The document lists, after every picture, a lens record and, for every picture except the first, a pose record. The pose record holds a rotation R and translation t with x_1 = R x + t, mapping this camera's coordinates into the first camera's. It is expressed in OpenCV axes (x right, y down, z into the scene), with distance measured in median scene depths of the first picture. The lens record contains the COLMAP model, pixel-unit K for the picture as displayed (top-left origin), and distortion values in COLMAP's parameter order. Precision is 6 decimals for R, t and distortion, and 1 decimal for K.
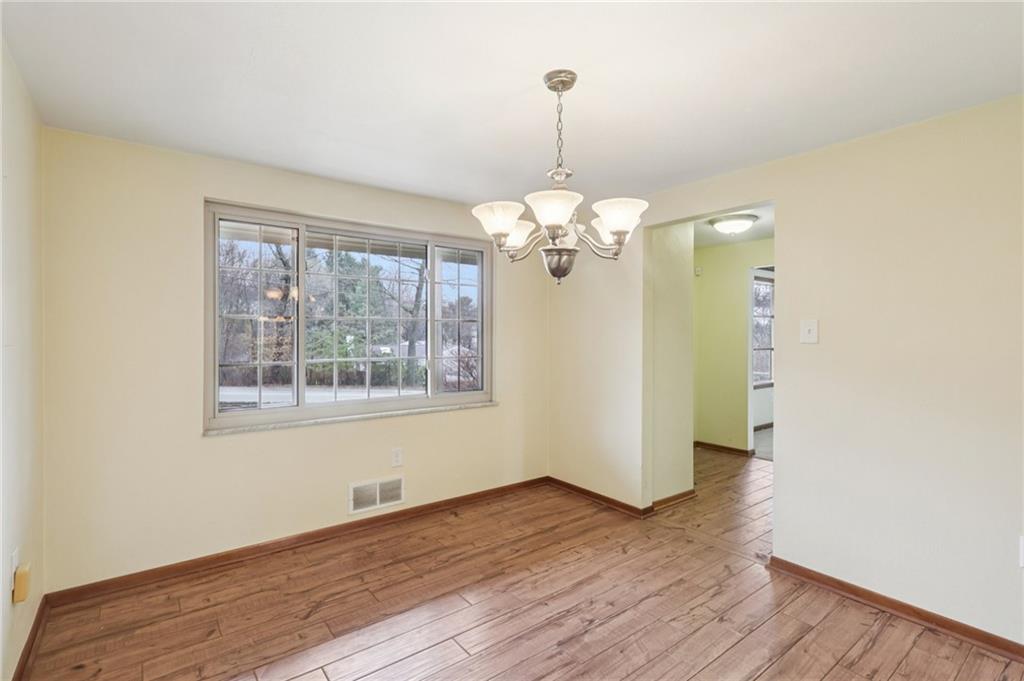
lens RADIAL K [[484.9, 0, 510.2], [0, 484.9, 337.8], [0, 0, 1]] dist [0.001386, 0.001759]
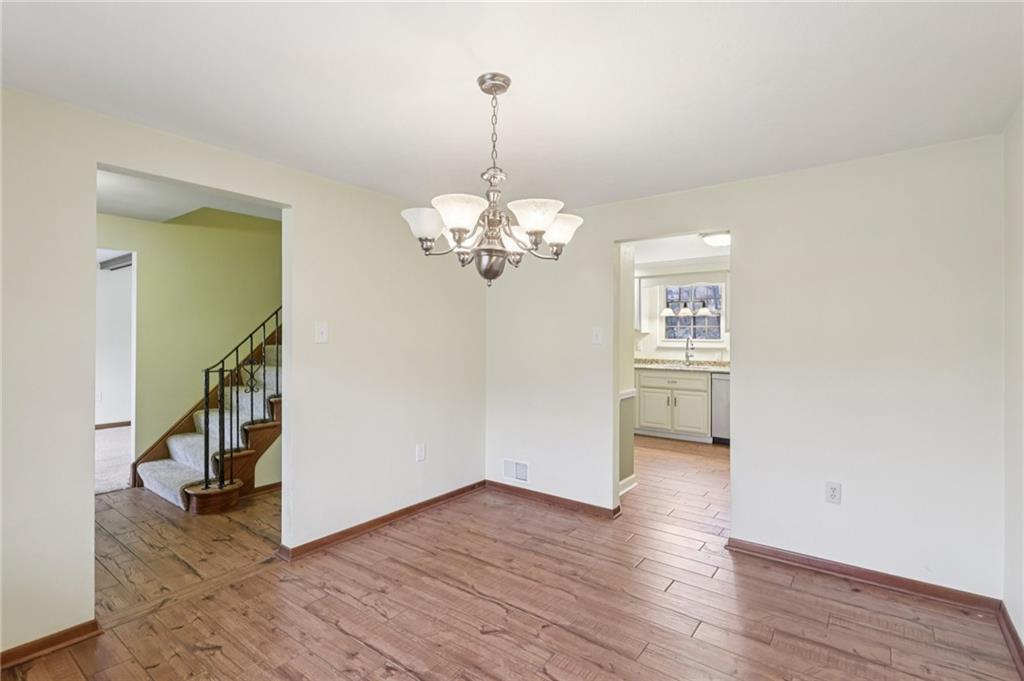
lens RADIAL K [[484.9, 0, 509.3], [0, 484.9, 337.0], [0, 0, 1]] dist [0.001386, 0.001759]
pose [[-0.257780, -0.008370, 0.966167, -0.685239], [0.005401, 0.999934, 0.010103, -0.013665], [-0.966188, 0.007823, -0.257718, 0.963887]]
